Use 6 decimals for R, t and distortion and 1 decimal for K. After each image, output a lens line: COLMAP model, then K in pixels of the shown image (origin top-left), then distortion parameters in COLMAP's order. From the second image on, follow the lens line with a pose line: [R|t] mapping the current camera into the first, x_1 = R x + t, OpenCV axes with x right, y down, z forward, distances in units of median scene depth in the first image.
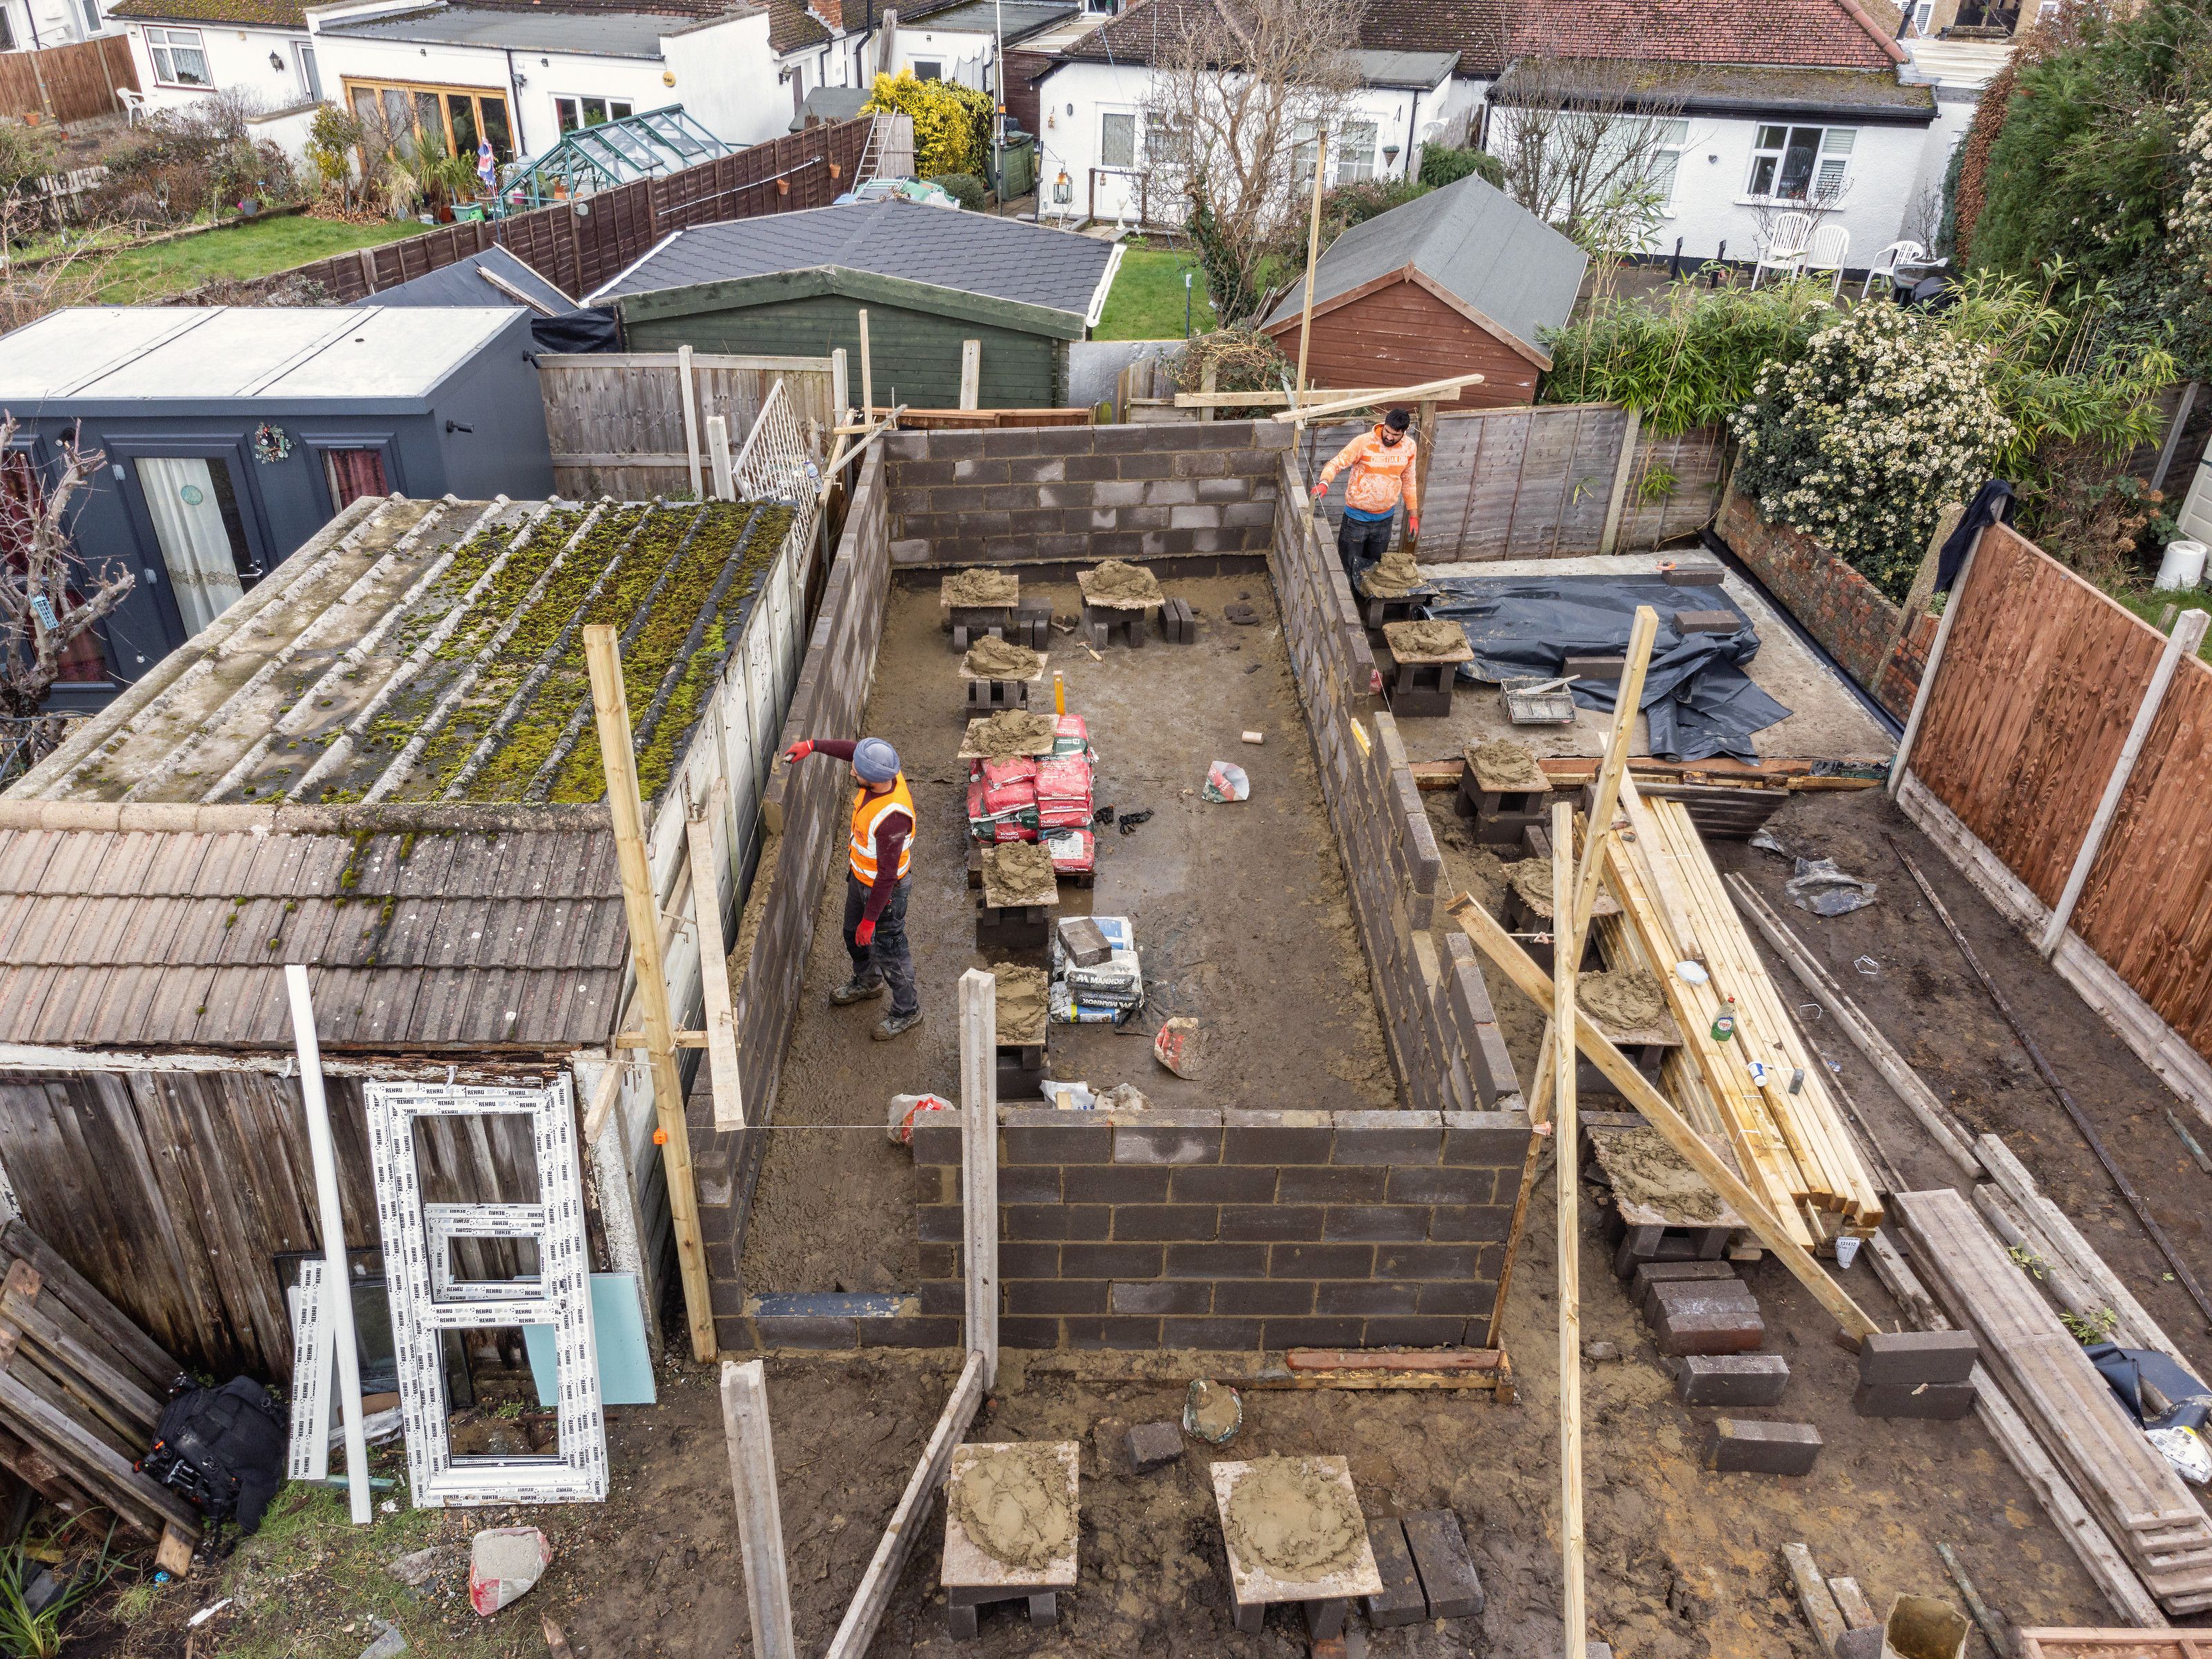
lens RADIAL K [[1628.3, 0, 1106.0], [0, 1628.3, 829.5], [0, 0, 1]] dist [0.007795, 0.001776]
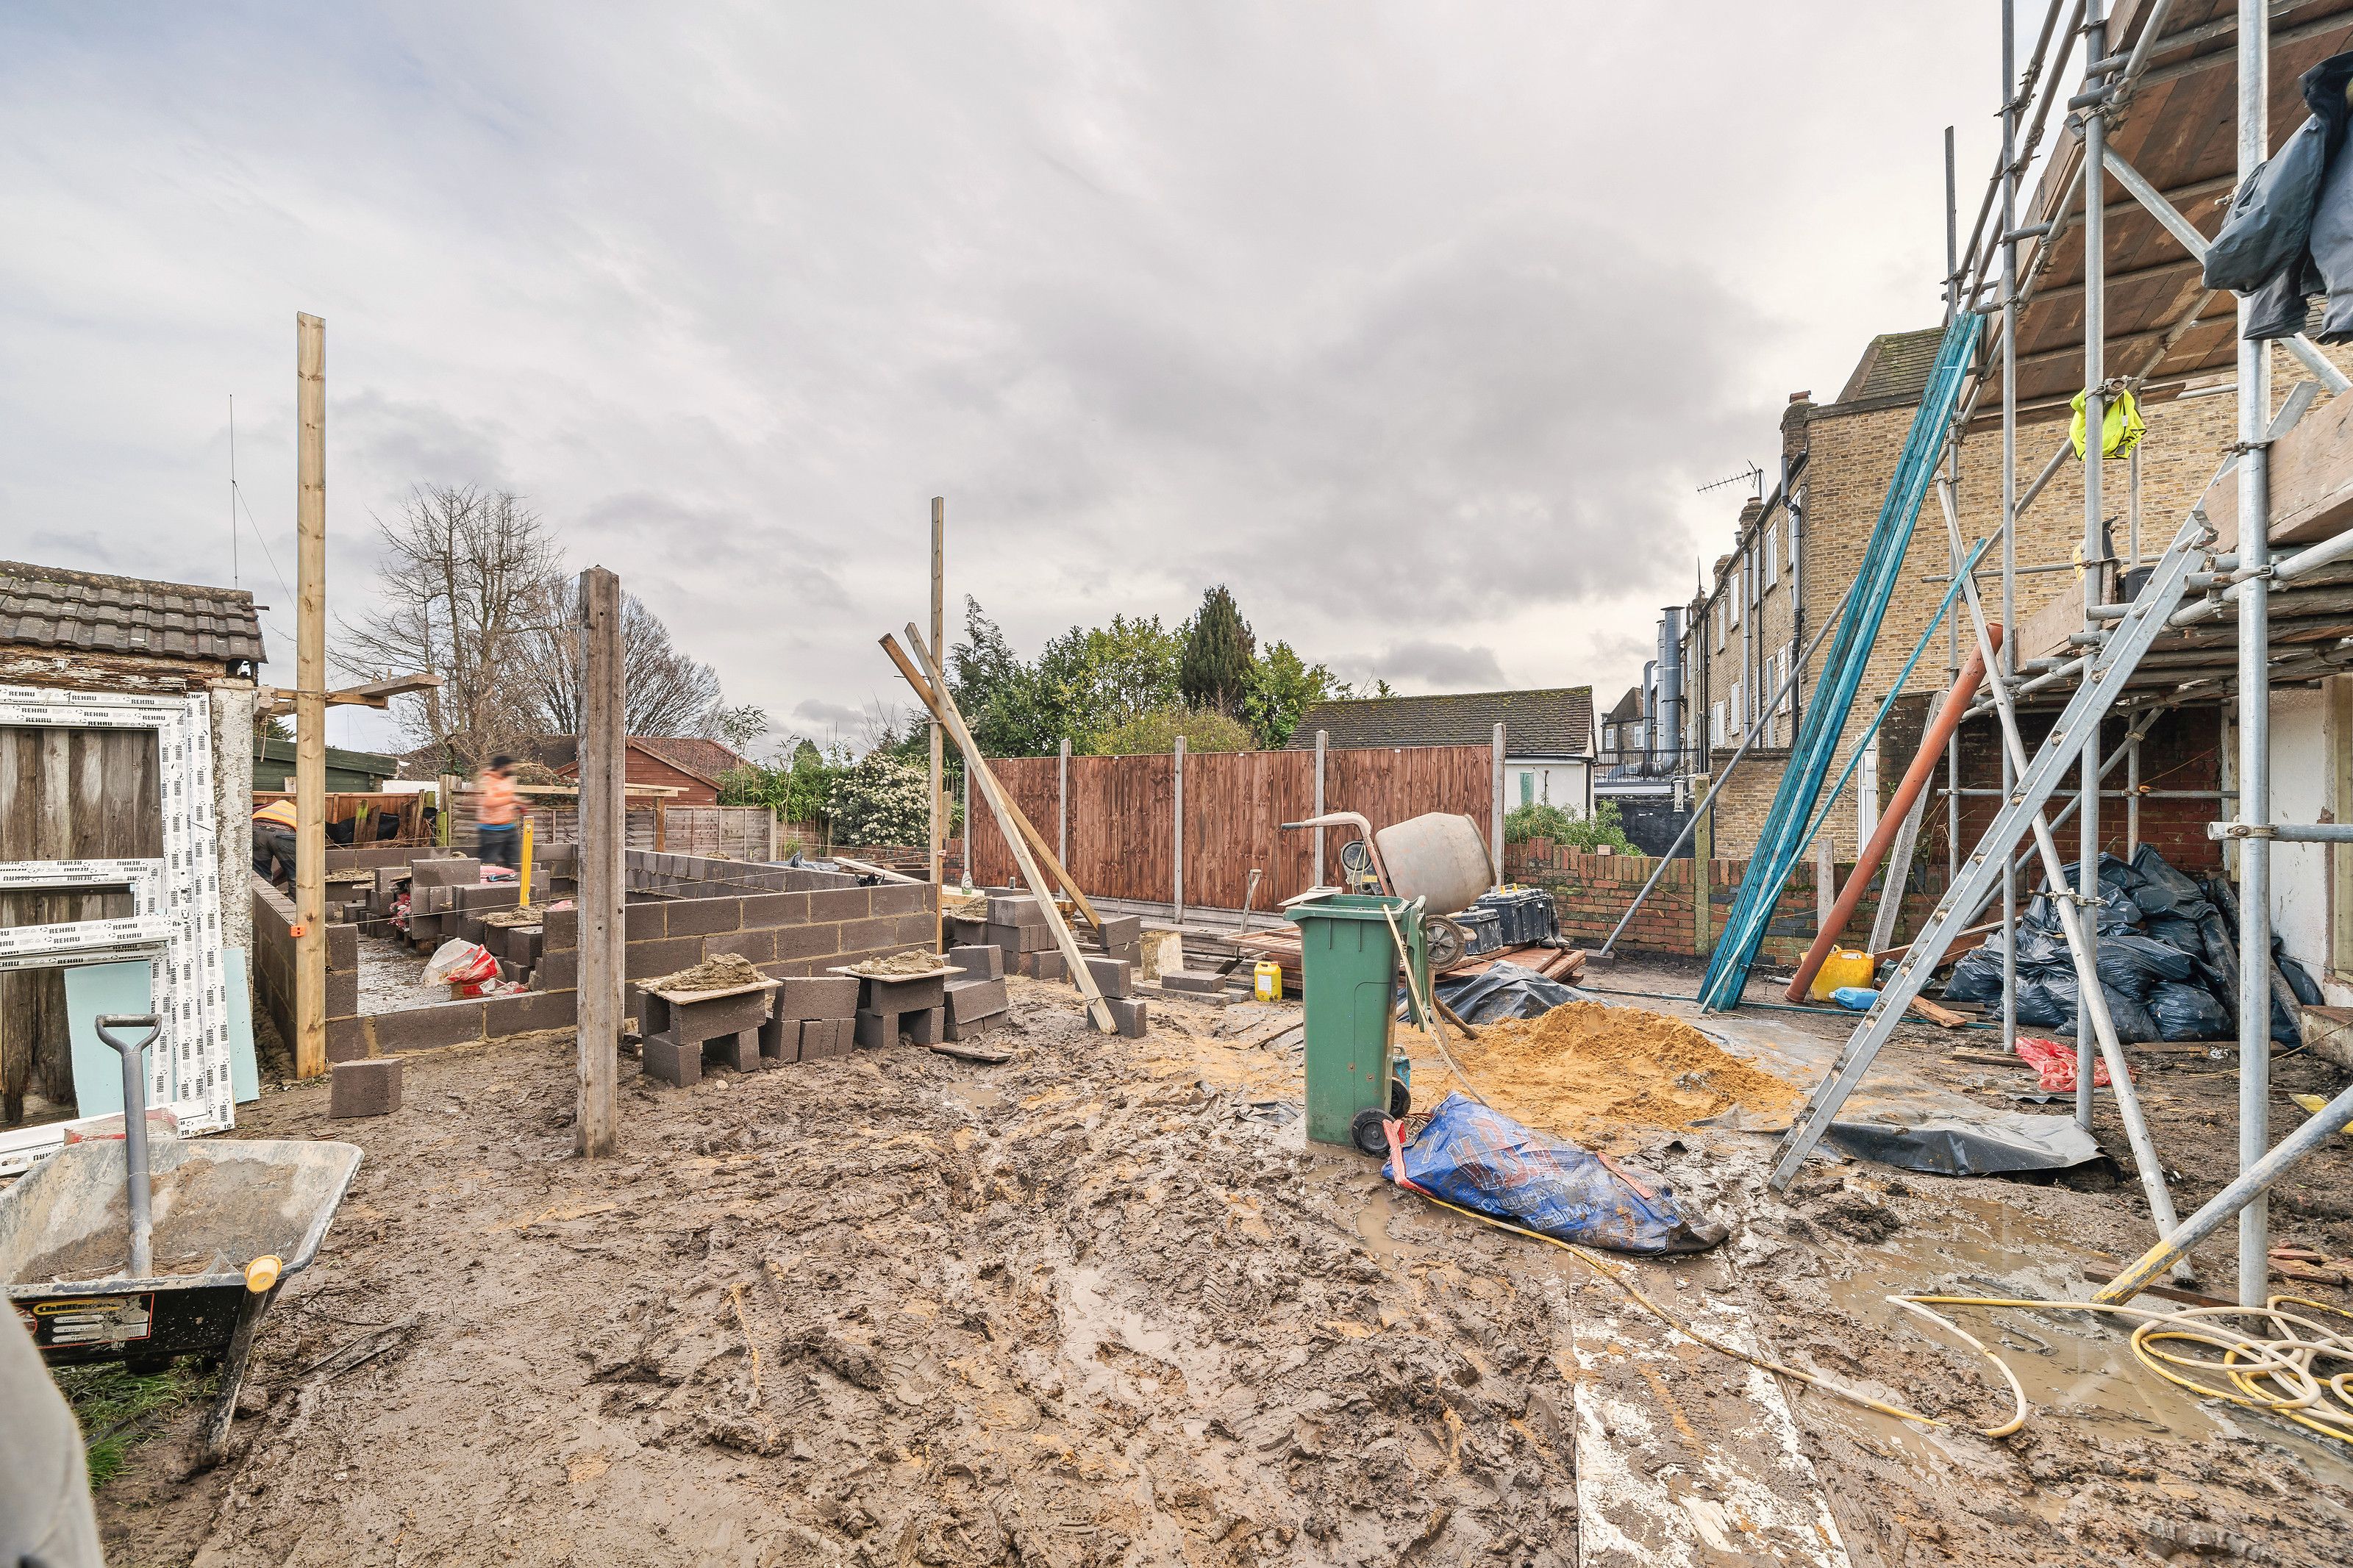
lens RADIAL K [[862.7, 0, 1159.7], [0, 862.7, 777.0], [0, 0, 1]] dist [-0.004413, -0.000075]
pose [[0.677744, -0.026154, 0.734833, -0.170617], [0.397252, 0.853990, -0.335995, 0.349905], [-0.618752, 0.519632, 0.589176, 0.144571]]
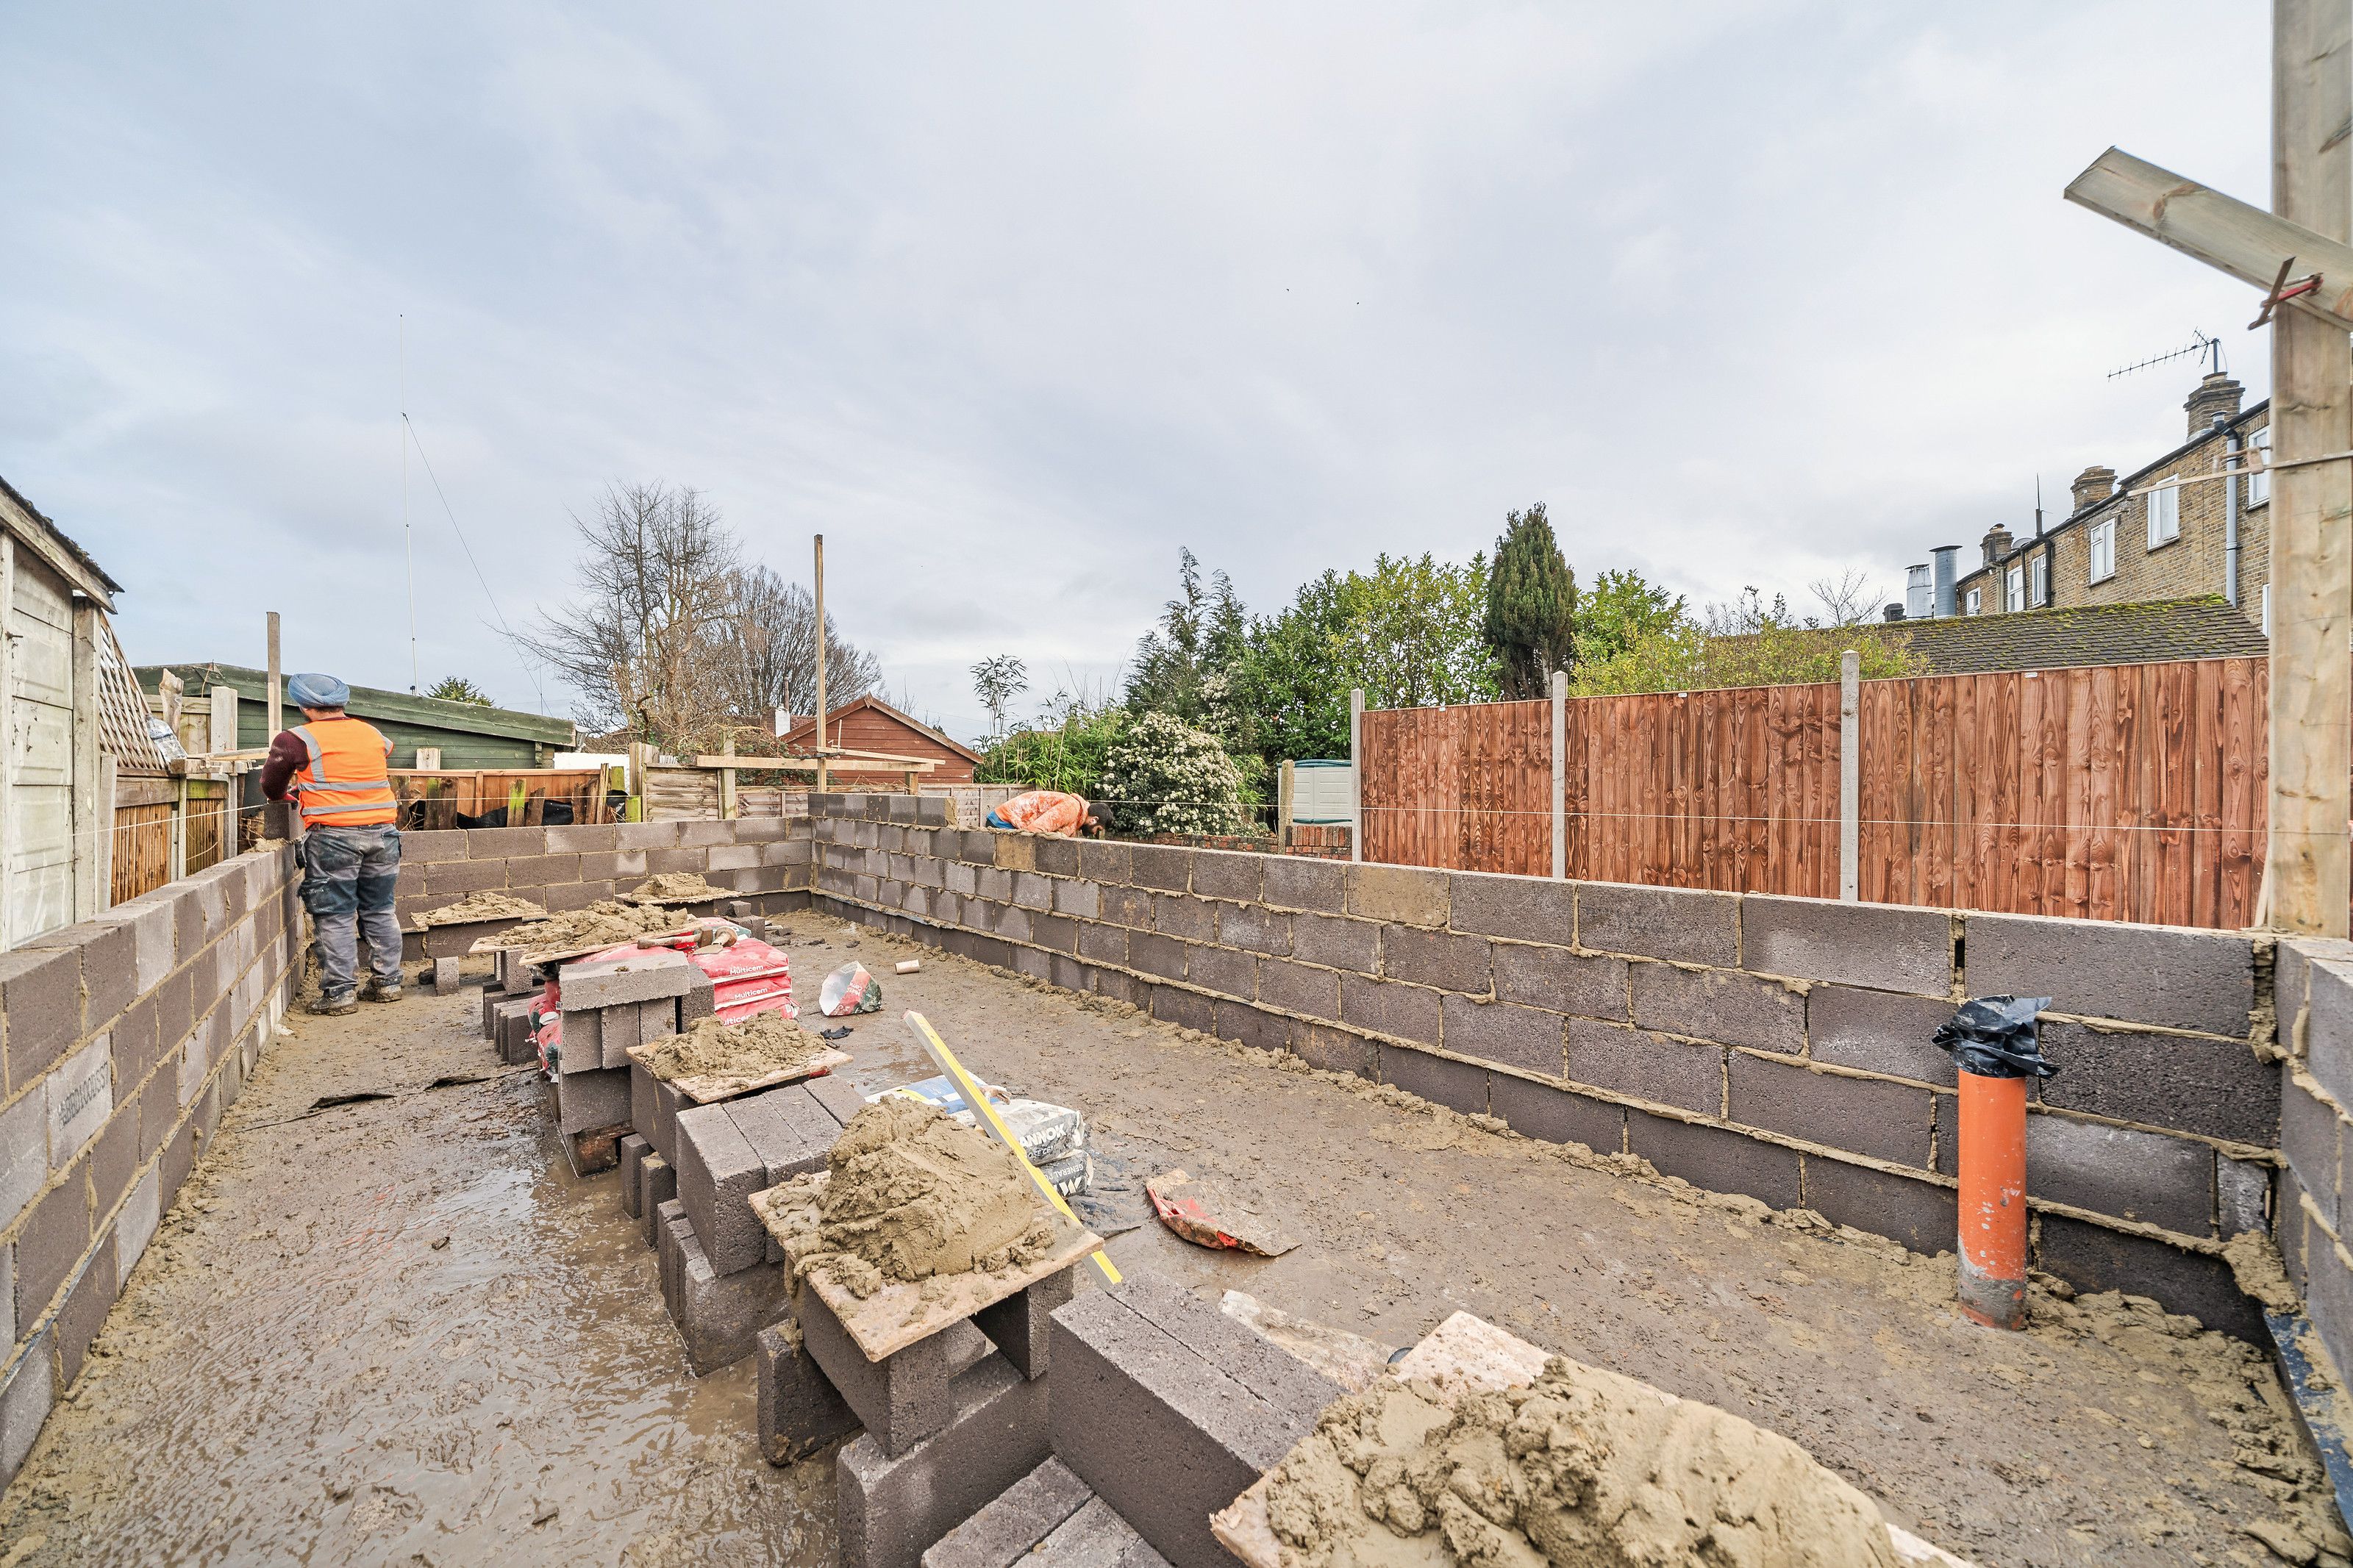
lens RADIAL K [[830.4, 0, 1224.7], [0, 830.4, 754.6], [0, 0, 1]] dist [-0.011495, -0.000072]
pose [[0.731076, -0.037417, 0.681269, -0.098121], [0.382929, 0.848912, -0.364300, 0.084859], [-0.564706, 0.527209, 0.634947, 0.612495]]
